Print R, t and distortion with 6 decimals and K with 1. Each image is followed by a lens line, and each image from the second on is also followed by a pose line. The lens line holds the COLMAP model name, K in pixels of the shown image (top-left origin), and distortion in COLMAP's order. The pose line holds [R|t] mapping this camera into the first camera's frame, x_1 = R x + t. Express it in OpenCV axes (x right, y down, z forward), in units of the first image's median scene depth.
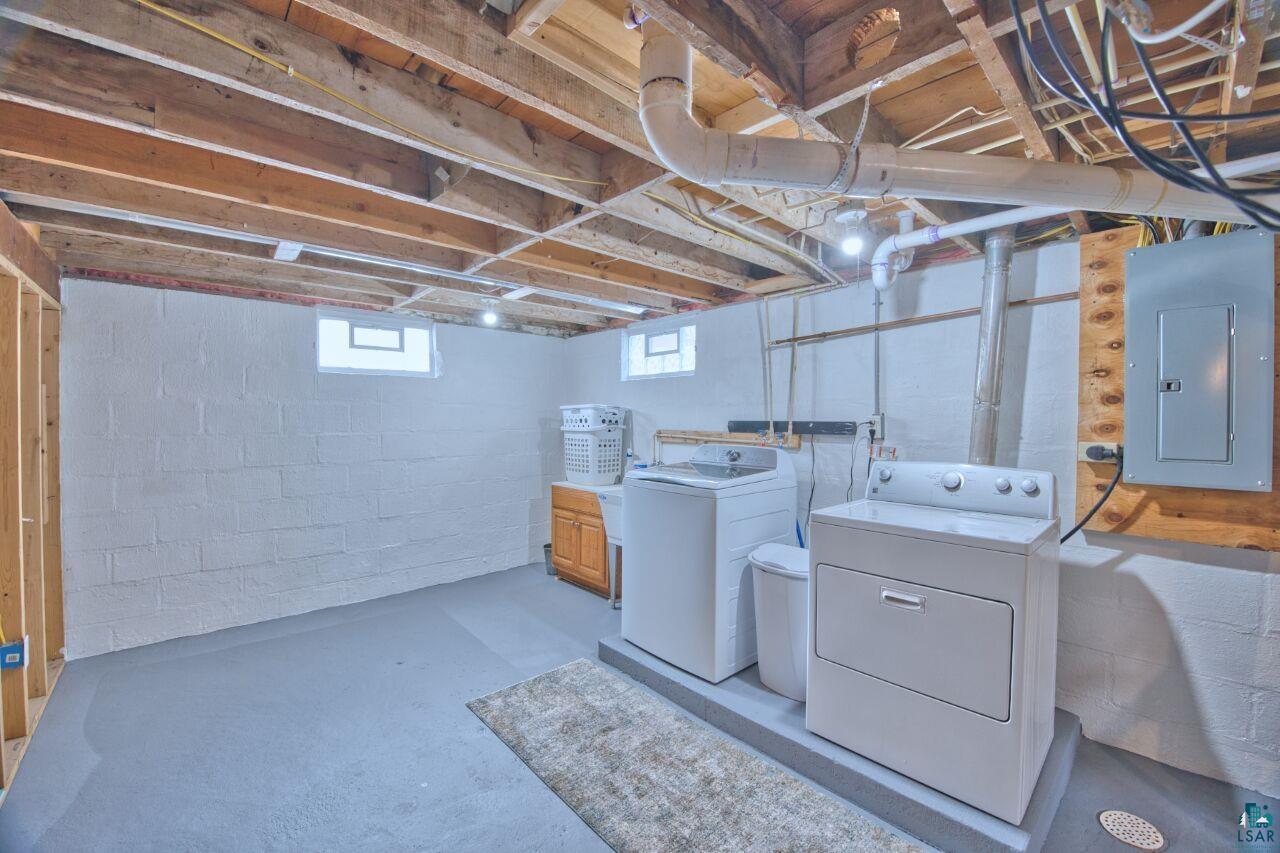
lens RADIAL K [[514.7, 0, 640.8], [0, 514.7, 426.4], [0, 0, 1]] dist [-0.029775, -0.001524]
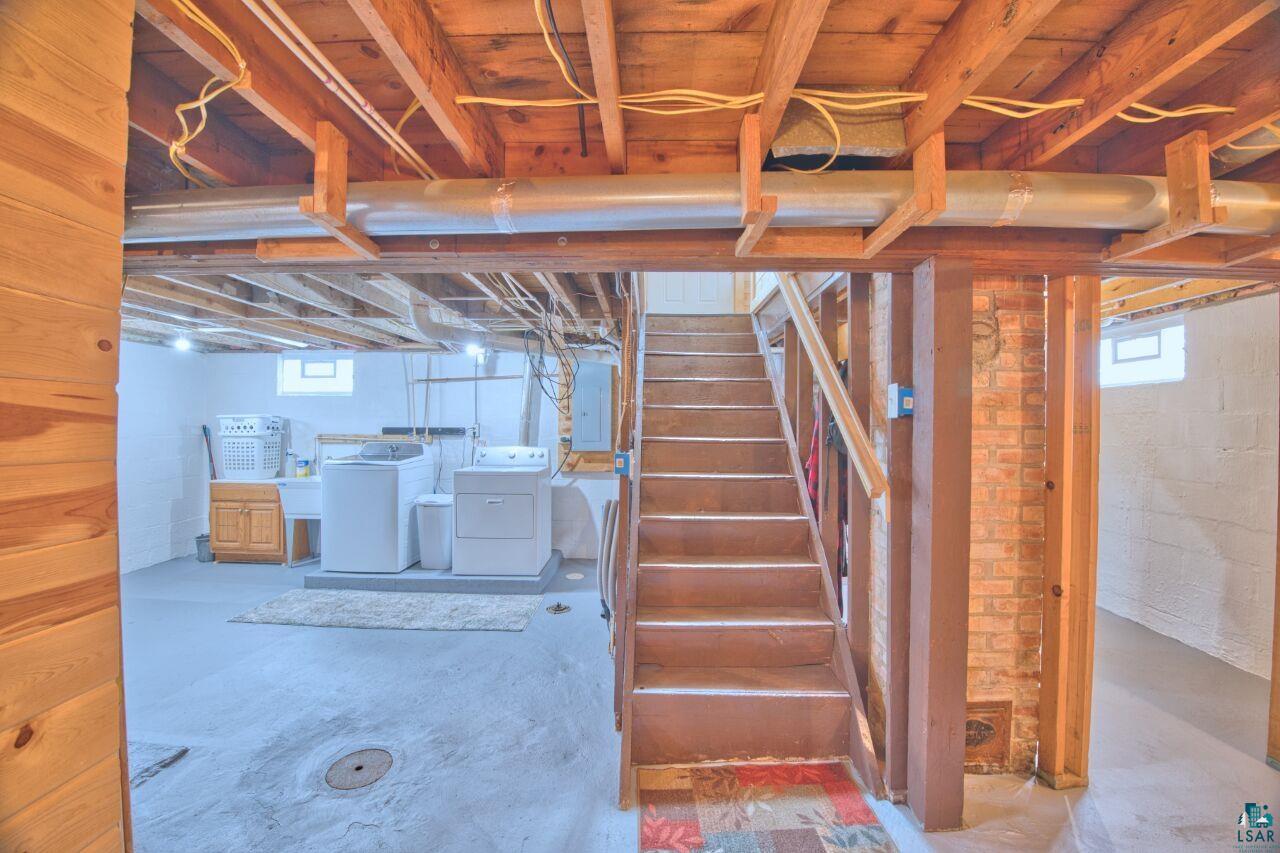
lens RADIAL K [[514.7, 0, 644.3], [0, 514.7, 421.9], [0, 0, 1]] dist [-0.029775, -0.001524]
pose [[0.687807, 0.002100, 0.725890, -0.451190], [0.010177, 0.999870, -0.012536, 0.000237], [-0.725822, 0.016010, 0.687696, -0.704608]]
